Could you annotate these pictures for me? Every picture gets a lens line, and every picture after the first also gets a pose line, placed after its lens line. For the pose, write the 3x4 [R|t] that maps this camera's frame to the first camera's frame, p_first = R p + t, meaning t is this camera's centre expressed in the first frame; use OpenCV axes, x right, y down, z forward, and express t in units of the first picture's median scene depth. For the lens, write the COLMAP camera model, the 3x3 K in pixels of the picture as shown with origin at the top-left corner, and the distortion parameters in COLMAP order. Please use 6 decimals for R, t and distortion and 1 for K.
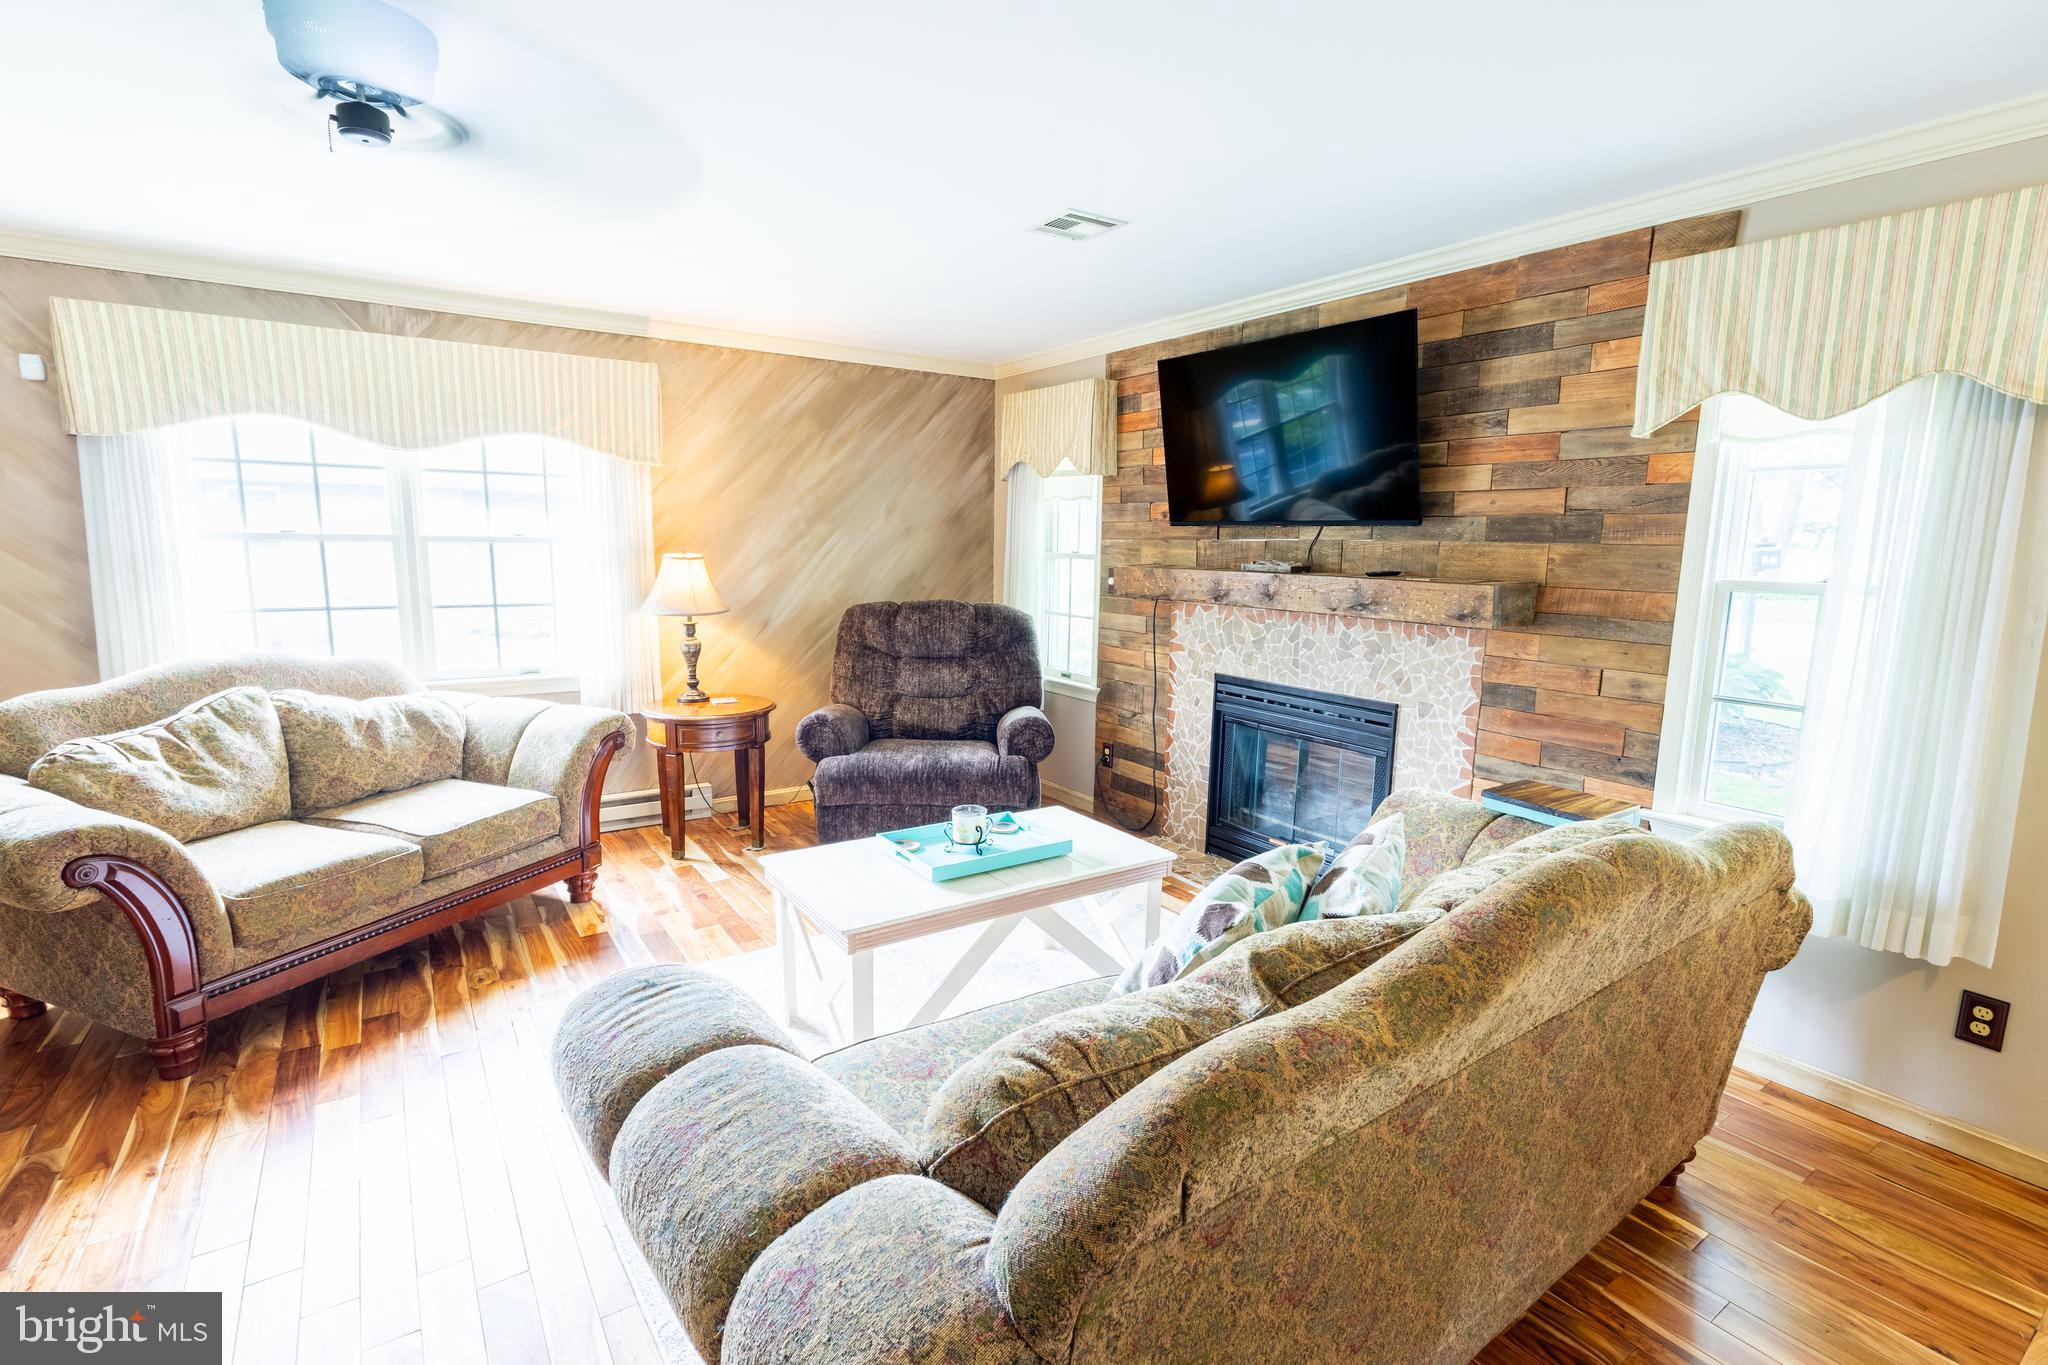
lens RADIAL K [[971.9, 0, 1024.0], [0, 971.9, 682.5], [0, 0, 1]] dist [-0.000582, 0.000251]
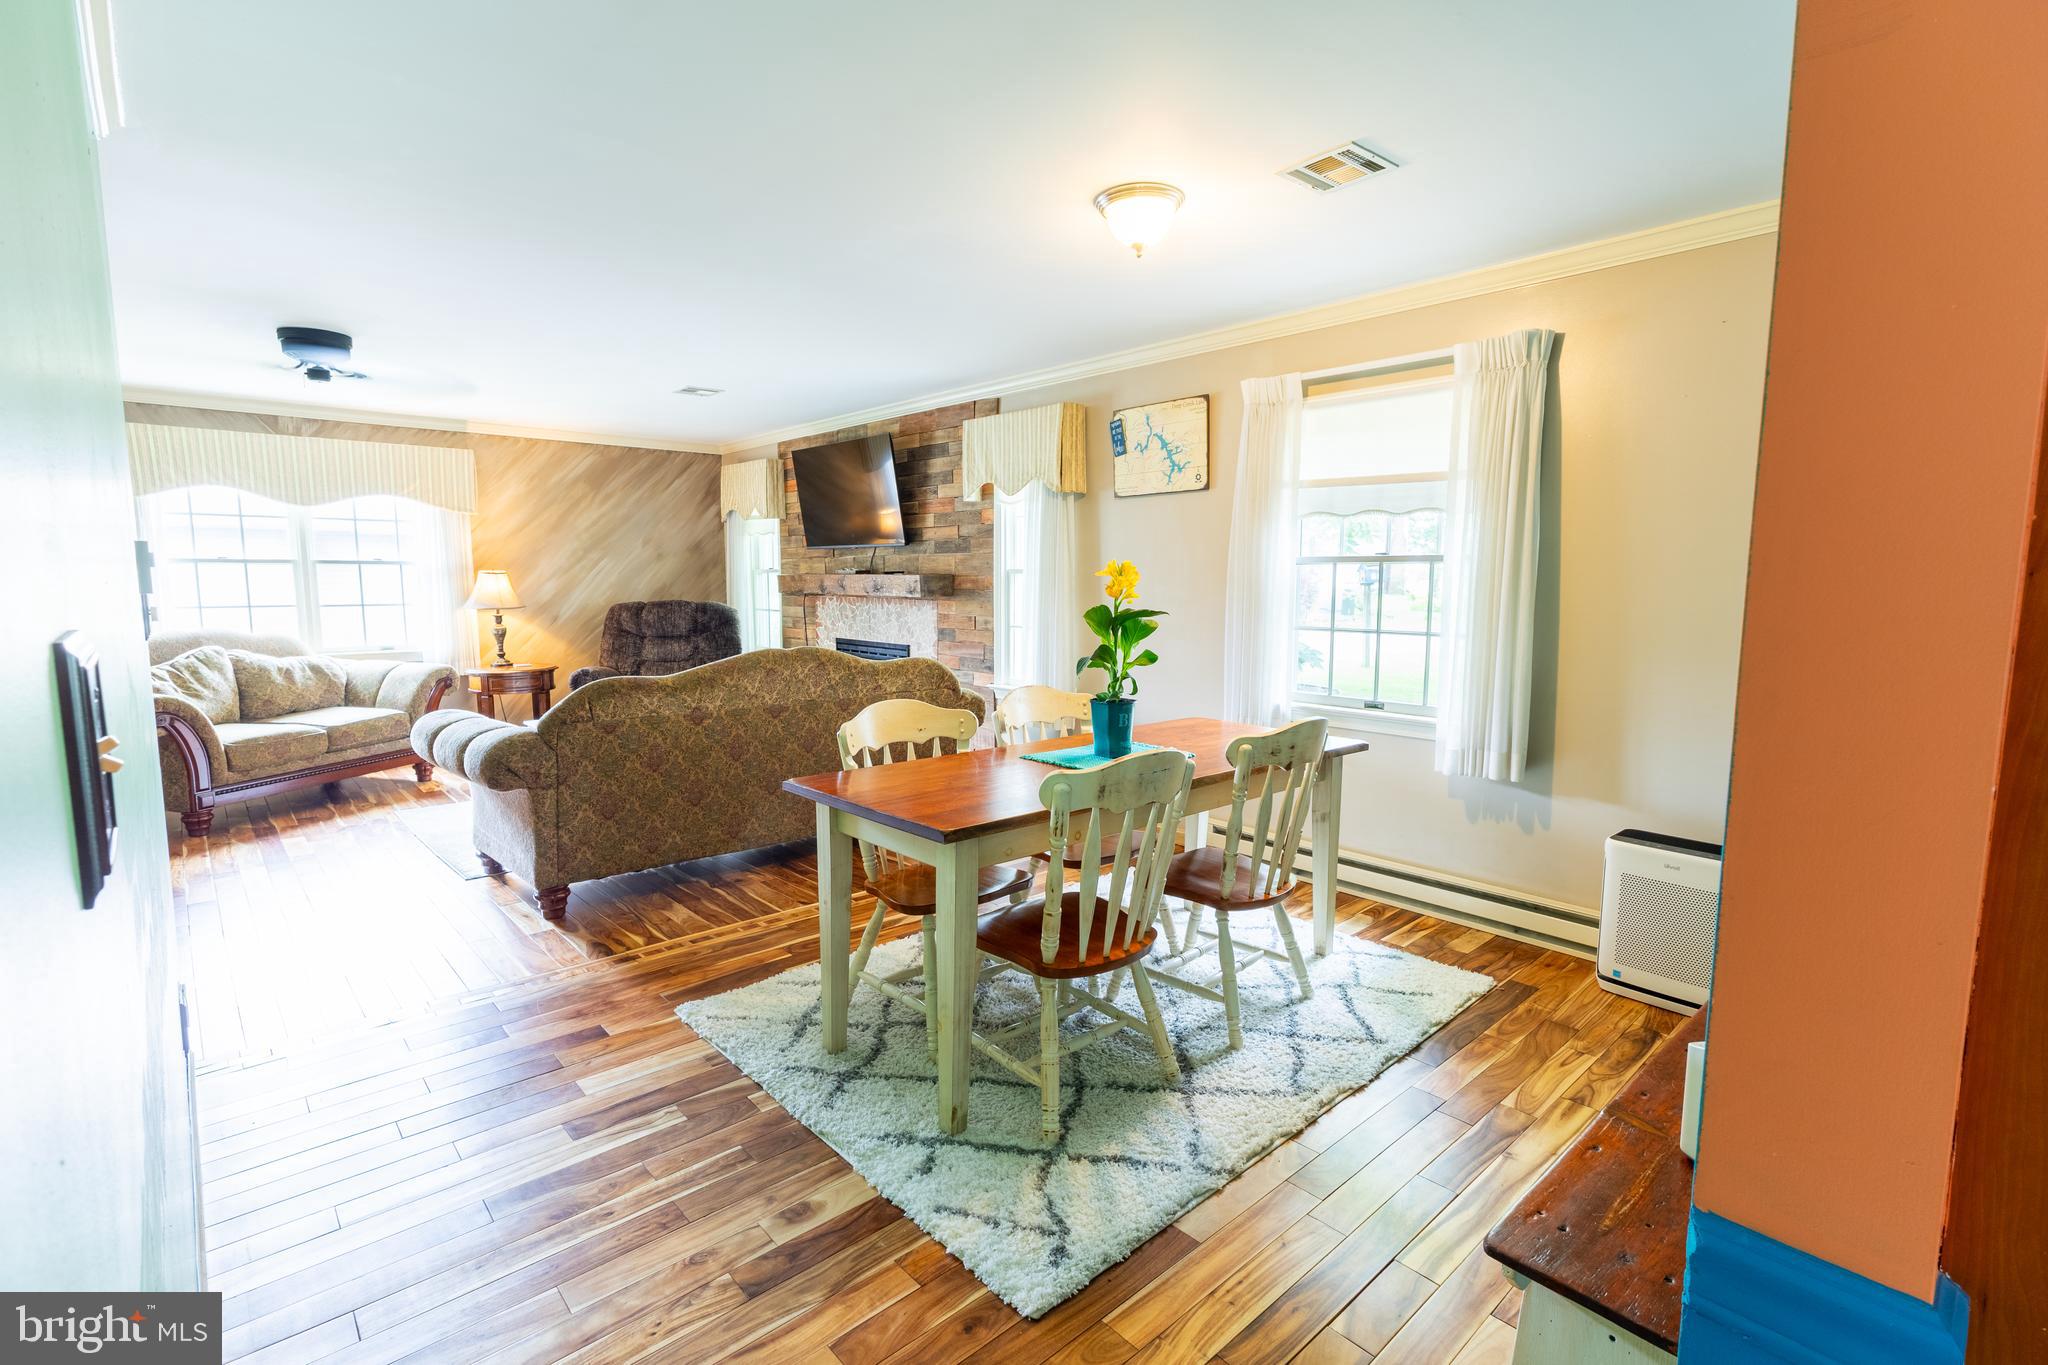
lens RADIAL K [[944.6, 0, 1024.0], [0, 944.6, 682.5], [0, 0, 1]] dist [-0.001828, -0.000263]
pose [[0.990134, -0.028846, 0.137122, 0.282811], [0.033411, 0.998958, -0.031105, 0.123386], [-0.136082, 0.035380, 0.990066, -0.613876]]
